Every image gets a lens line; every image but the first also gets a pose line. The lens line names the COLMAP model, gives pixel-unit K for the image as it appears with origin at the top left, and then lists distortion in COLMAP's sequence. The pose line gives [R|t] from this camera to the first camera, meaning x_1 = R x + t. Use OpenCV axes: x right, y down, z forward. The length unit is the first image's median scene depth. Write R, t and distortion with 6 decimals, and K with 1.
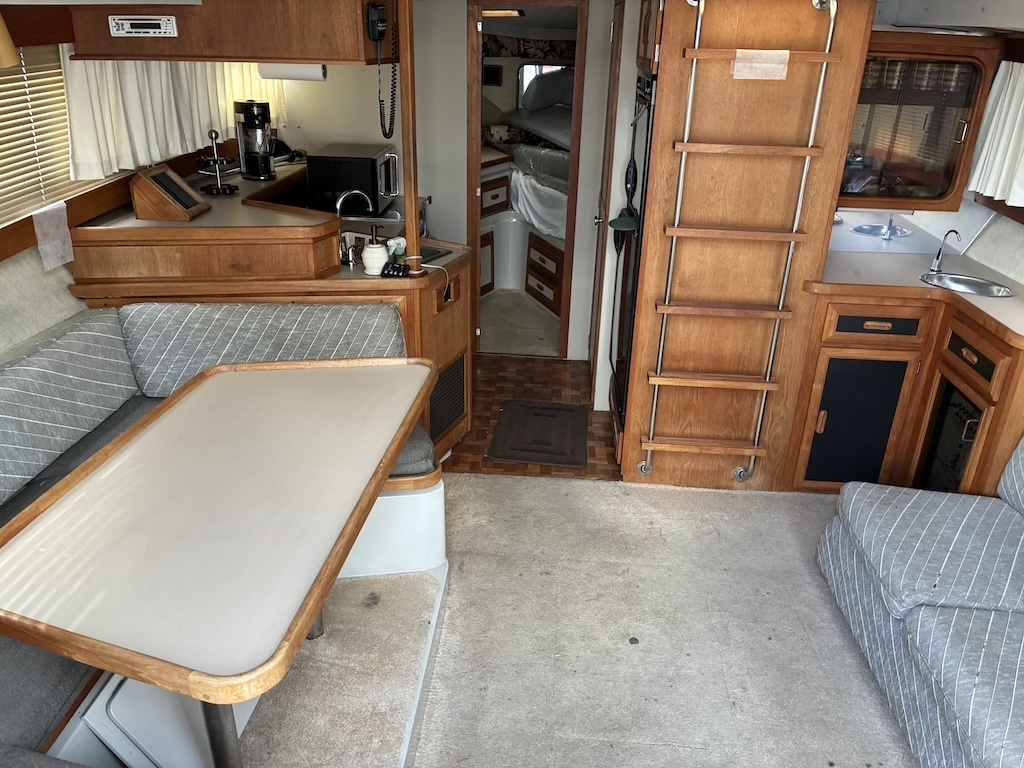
lens RADIAL K [[778.3, 0, 513.0], [0, 778.3, 380.8], [0, 0, 1]] dist [0.047129, -0.054699]
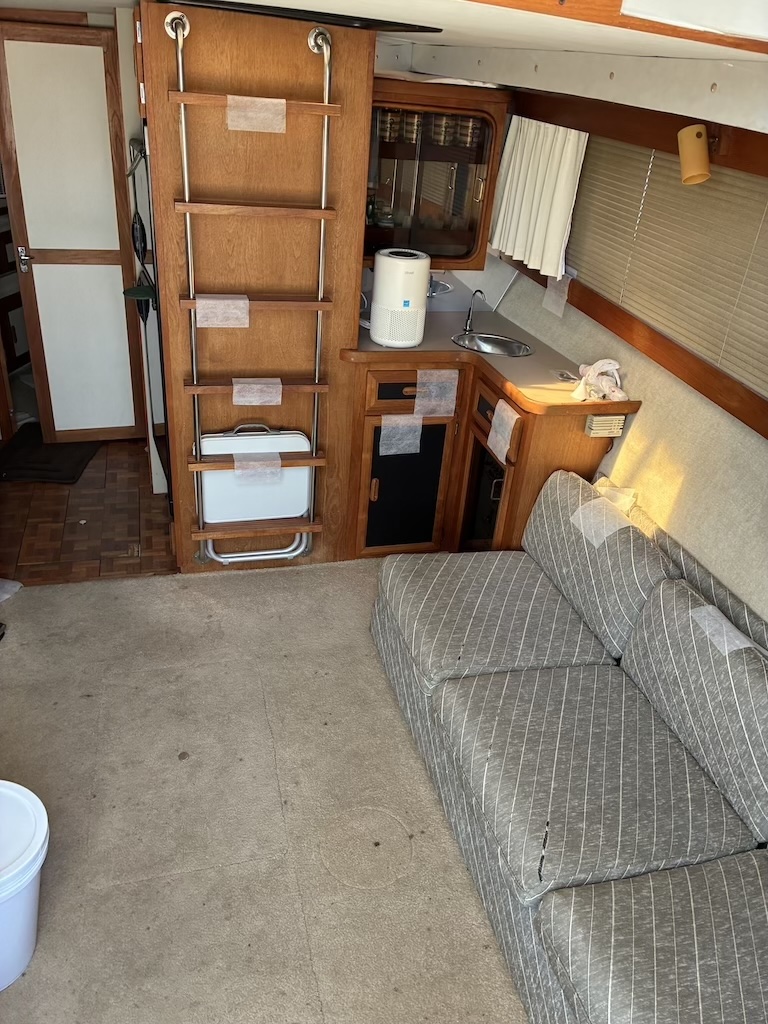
lens RADIAL K [[782.4, 0, 388.2], [0, 782.4, 509.3], [0, 0, 1]] dist [0.042550, -0.047293]
pose [[0.945858, -0.113672, 0.304026, 0.110545], [0.080407, 0.989534, 0.119821, -0.043501], [-0.314464, -0.088888, 0.945099, 0.049544]]
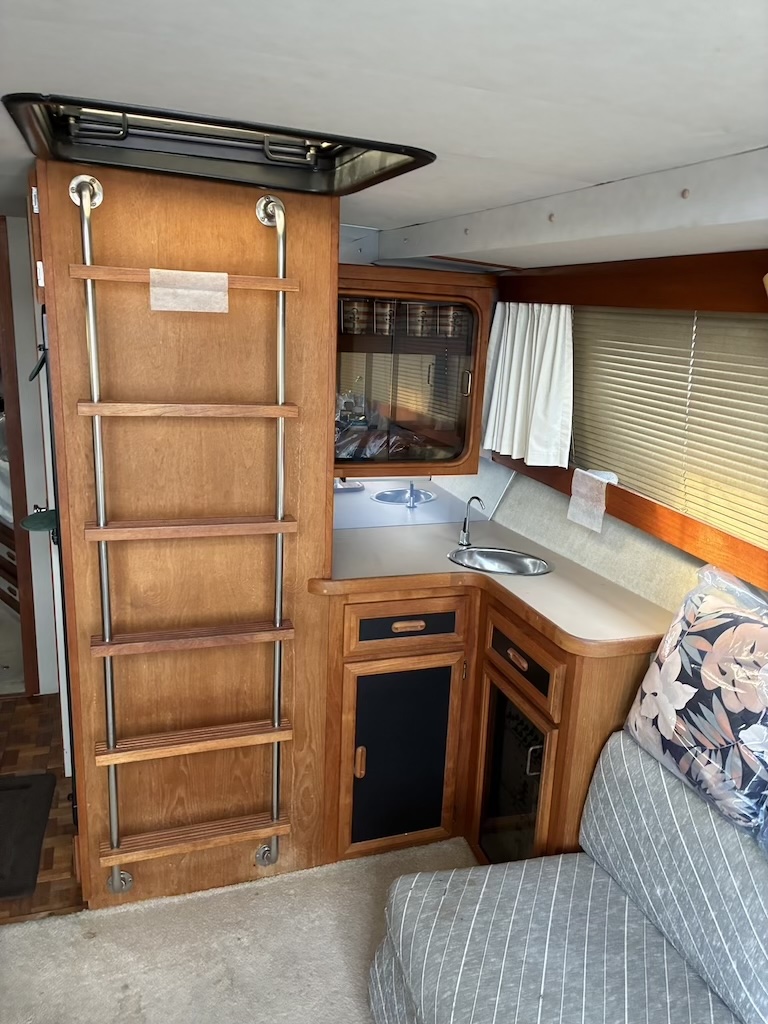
lens RADIAL K [[788.9, 0, 395.1], [0, 788.9, 506.2], [0, 0, 1]] dist [0.045711, -0.072215]
pose [[0.922454, -0.077158, 0.378318, 0.170814], [0.138486, 0.980752, -0.137648, -0.081671], [-0.360416, 0.179366, 0.915384, 0.278087]]
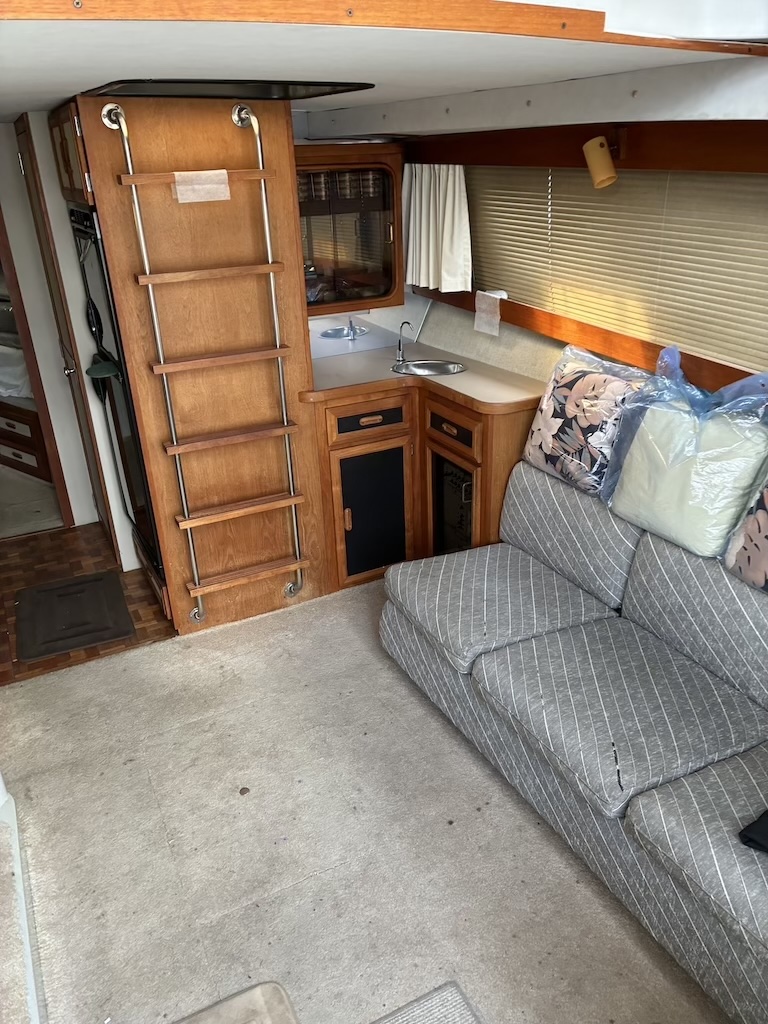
lens RADIAL K [[778.3, 0, 384.3], [0, 778.3, 522.2], [0, 0, 1]] dist [0.047129, -0.054699]
pose [[0.860998, -0.269567, 0.431296, -0.019729], [0.262110, 0.961885, 0.077943, -0.013809], [-0.435868, 0.045939, 0.898837, 0.034282]]
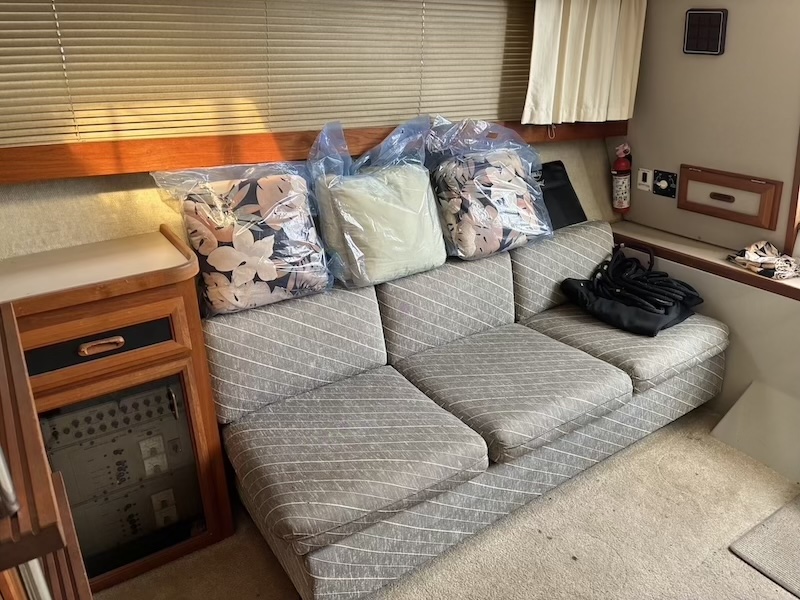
lens RADIAL K [[611.3, 0, 400.0], [0, 611.3, 300.0], [0, 0, 1]] dist [0.042550, -0.047293]
pose [[-0.604303, -0.349666, 0.715928, 0.032508], [0.315052, 0.720456, 0.617807, -0.292329], [-0.731820, 0.598897, -0.325211, 0.876338]]
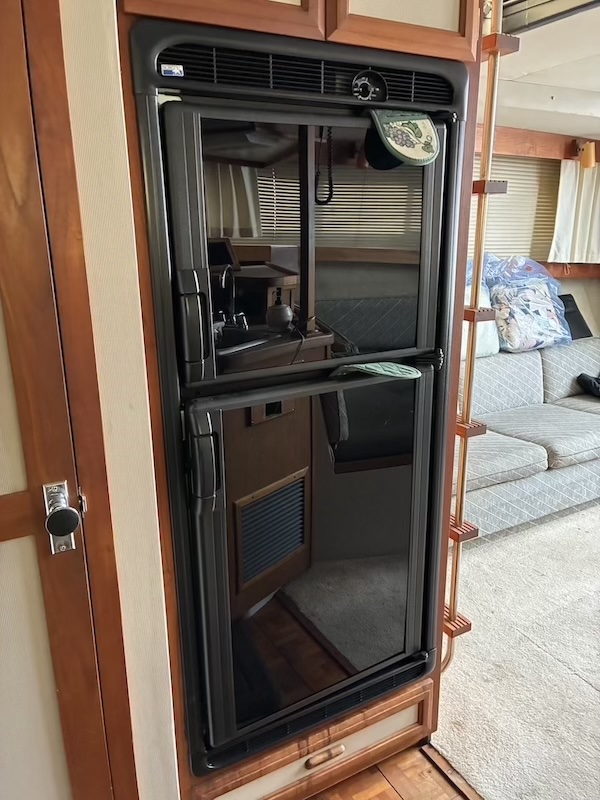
lens RADIAL K [[606.9, 0, 301.0], [0, 606.9, 400.7], [0, 0, 1]] dist [0.050761, -0.056375]
pose [[-0.531879, -0.252965, 0.808155, -0.151987], [0.343215, 0.808047, 0.478815, -0.408154], [-0.774150, 0.532042, -0.342962, 1.245766]]
